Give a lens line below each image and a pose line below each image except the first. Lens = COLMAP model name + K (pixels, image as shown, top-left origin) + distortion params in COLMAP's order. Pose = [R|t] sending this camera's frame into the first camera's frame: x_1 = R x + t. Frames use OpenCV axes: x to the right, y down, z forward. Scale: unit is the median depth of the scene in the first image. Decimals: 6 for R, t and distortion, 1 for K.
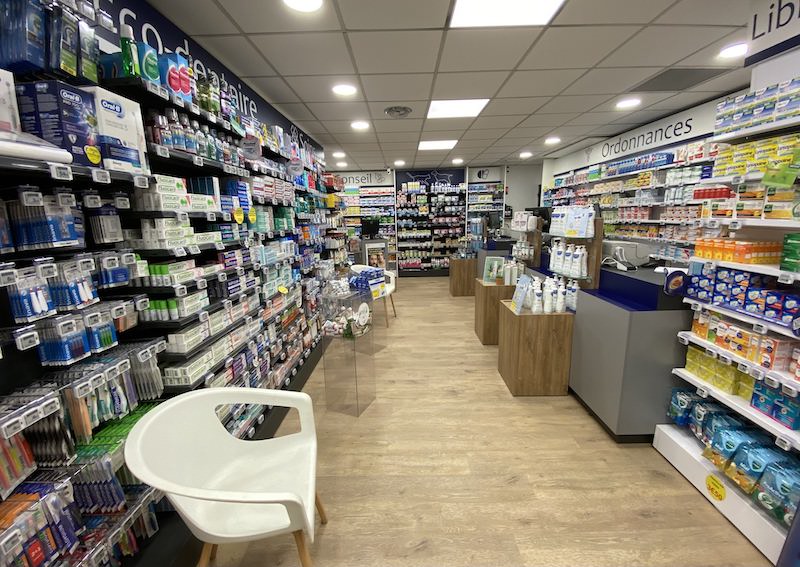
lens RADIAL K [[342.2, 0, 405.5], [0, 342.2, 282.9], [0, 0, 1]] dist [-0.017829, -0.009014]
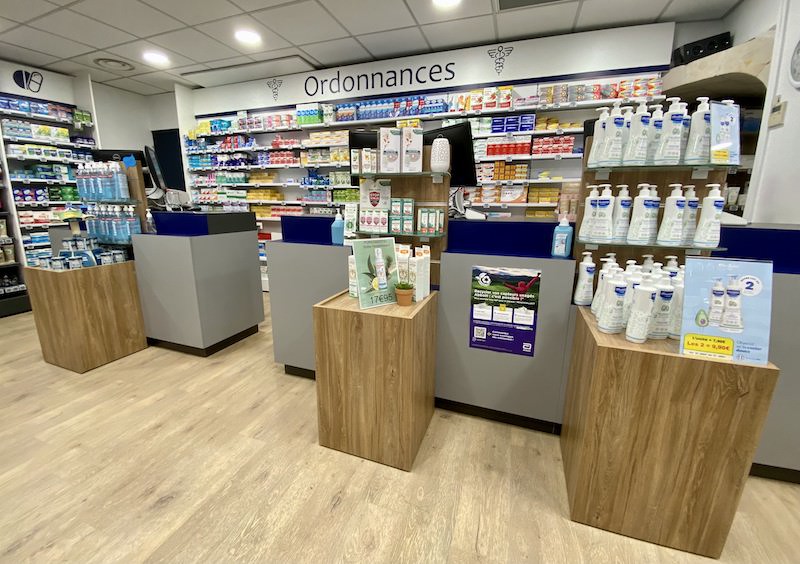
lens RADIAL K [[338.9, 0, 396.5], [0, 338.9, 268.9], [0, 0, 1]] dist [-0.007430, -0.000846]
pose [[0.347632, -0.151056, 0.925383, -0.065710], [0.167084, 0.981121, 0.097388, -0.057857], [-0.922624, 0.120762, 0.366308, 0.653060]]
